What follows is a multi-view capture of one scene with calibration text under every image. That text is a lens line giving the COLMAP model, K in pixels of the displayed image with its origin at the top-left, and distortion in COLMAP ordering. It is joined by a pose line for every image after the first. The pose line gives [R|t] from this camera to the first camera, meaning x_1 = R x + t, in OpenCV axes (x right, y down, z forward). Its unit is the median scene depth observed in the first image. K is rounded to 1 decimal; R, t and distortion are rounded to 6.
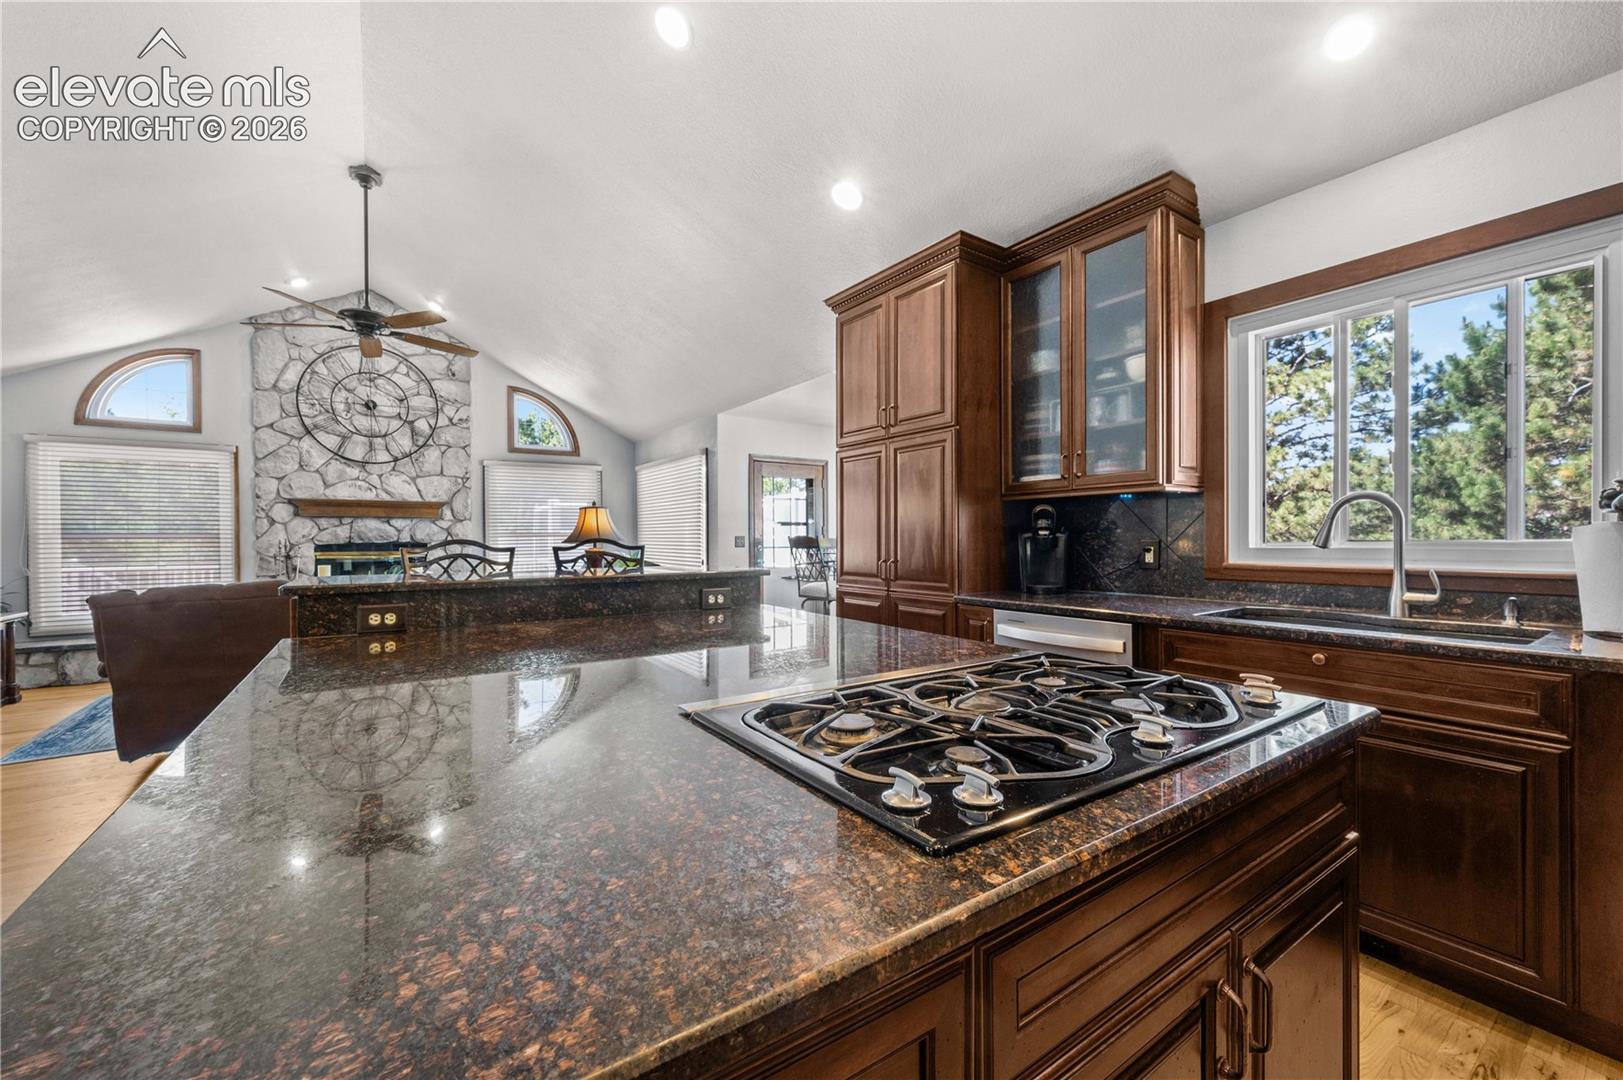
lens RADIAL K [[633.9, 0, 807.8], [0, 633.9, 536.3], [0, 0, 1]] dist [-0.002009, -0.000402]
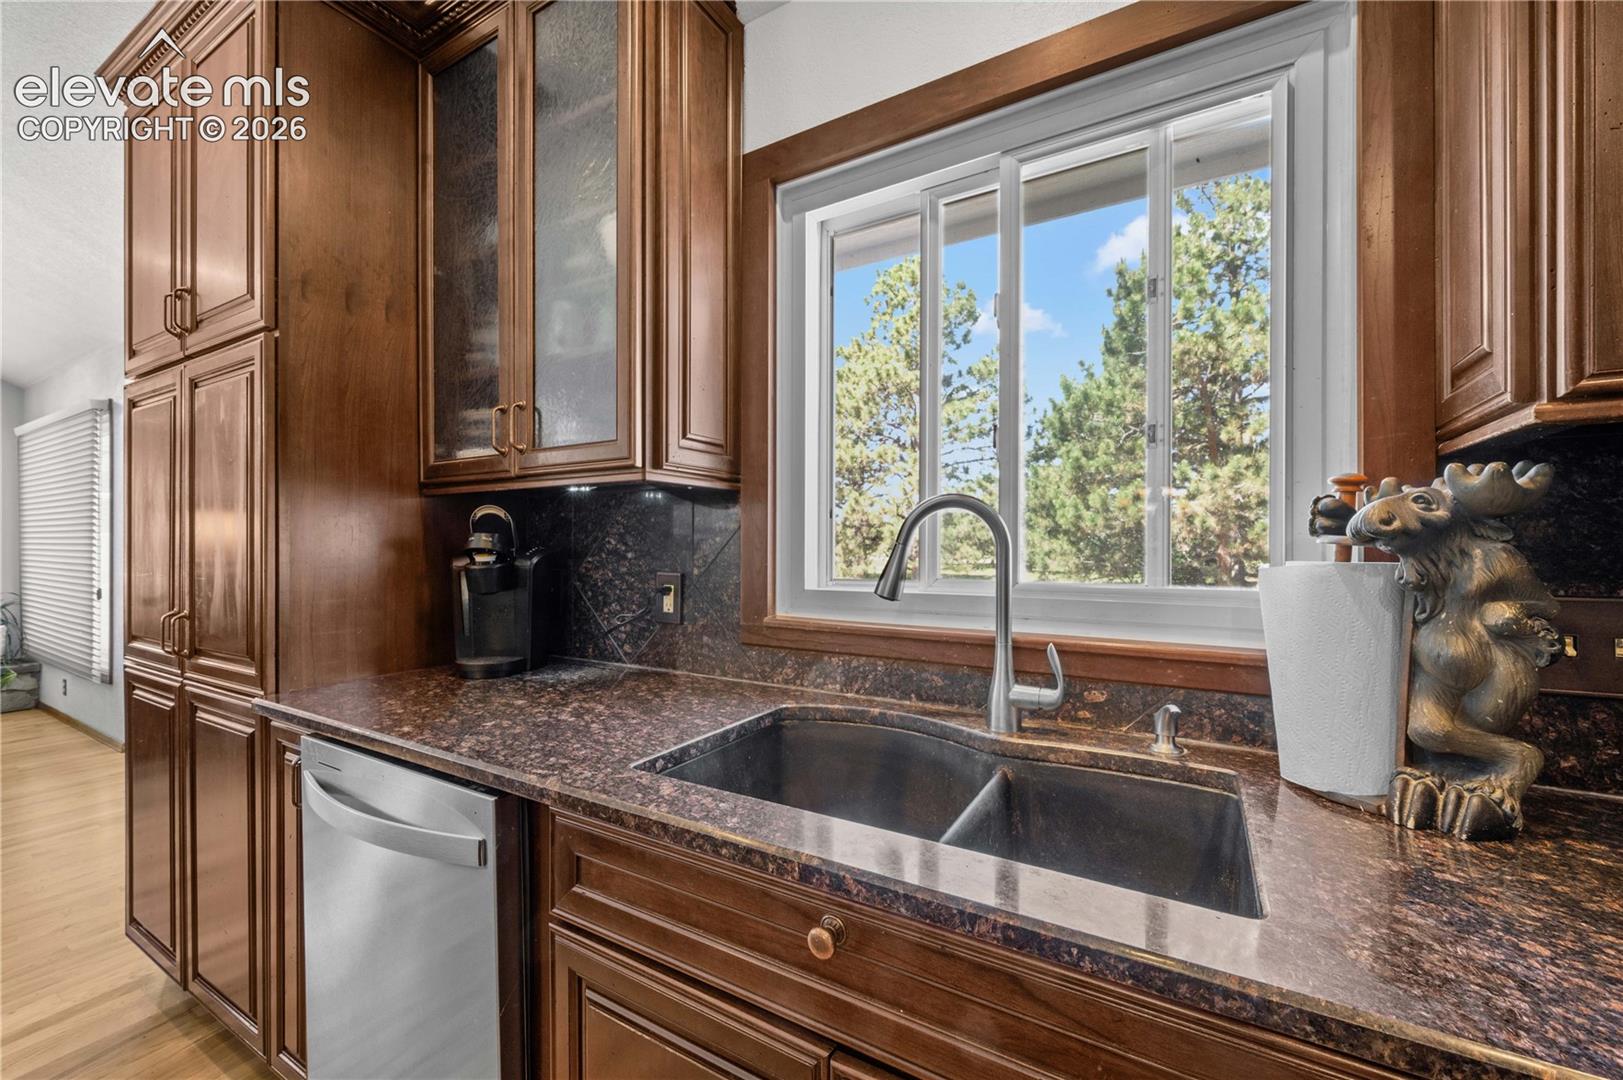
lens RADIAL K [[644.3, 0, 811.5], [0, 644.3, 540.0], [0, 0, 1]] dist [0.001080, -0.000028]
pose [[0.903615, 0.010393, 0.428220, 0.388512], [-0.007429, 0.999935, -0.008593, -0.018572], [-0.428281, 0.004583, 0.903634, 0.404606]]
